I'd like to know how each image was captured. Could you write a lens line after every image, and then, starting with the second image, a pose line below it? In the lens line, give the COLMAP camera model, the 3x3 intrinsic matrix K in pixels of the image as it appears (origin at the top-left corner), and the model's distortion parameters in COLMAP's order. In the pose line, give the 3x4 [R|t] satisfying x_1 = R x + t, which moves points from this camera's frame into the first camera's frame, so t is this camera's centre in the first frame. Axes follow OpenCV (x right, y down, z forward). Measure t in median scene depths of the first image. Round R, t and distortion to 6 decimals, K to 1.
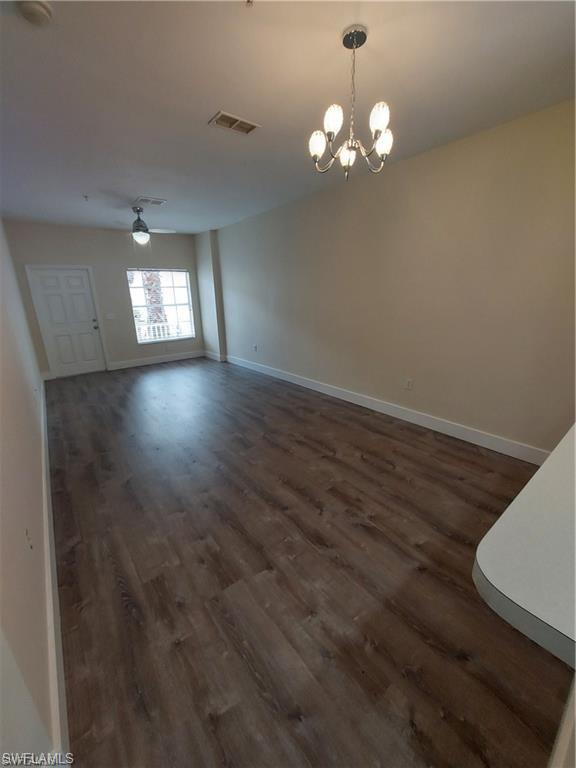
lens RADIAL K [[305.3, 0, 286.4], [0, 305.3, 381.6], [0, 0, 1]] dist [-0.018721, 0.000022]
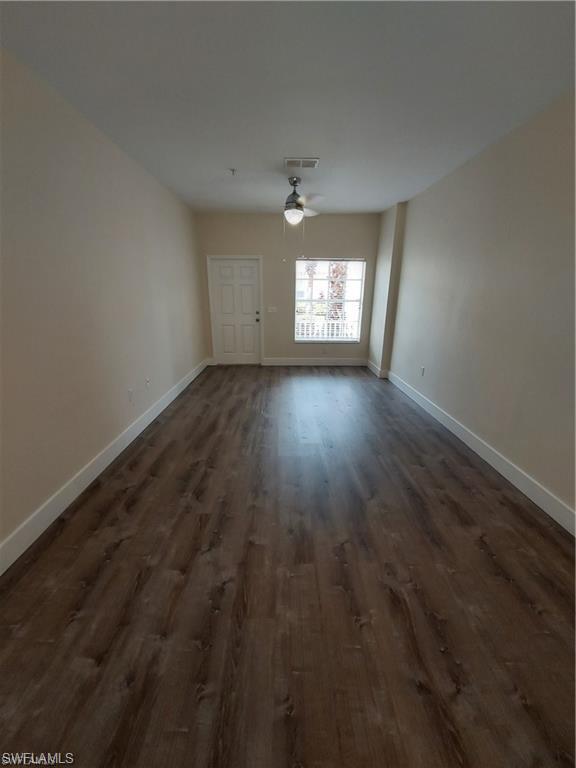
lens RADIAL K [[305.3, 0, 292.0], [0, 305.3, 389.6], [0, 0, 1]] dist [-0.018721, 0.000022]
pose [[0.796205, 0.216959, -0.564789, 0.061041], [-0.195392, 0.975680, 0.099347, -0.080430], [0.572608, 0.031255, 0.819233, 0.270830]]
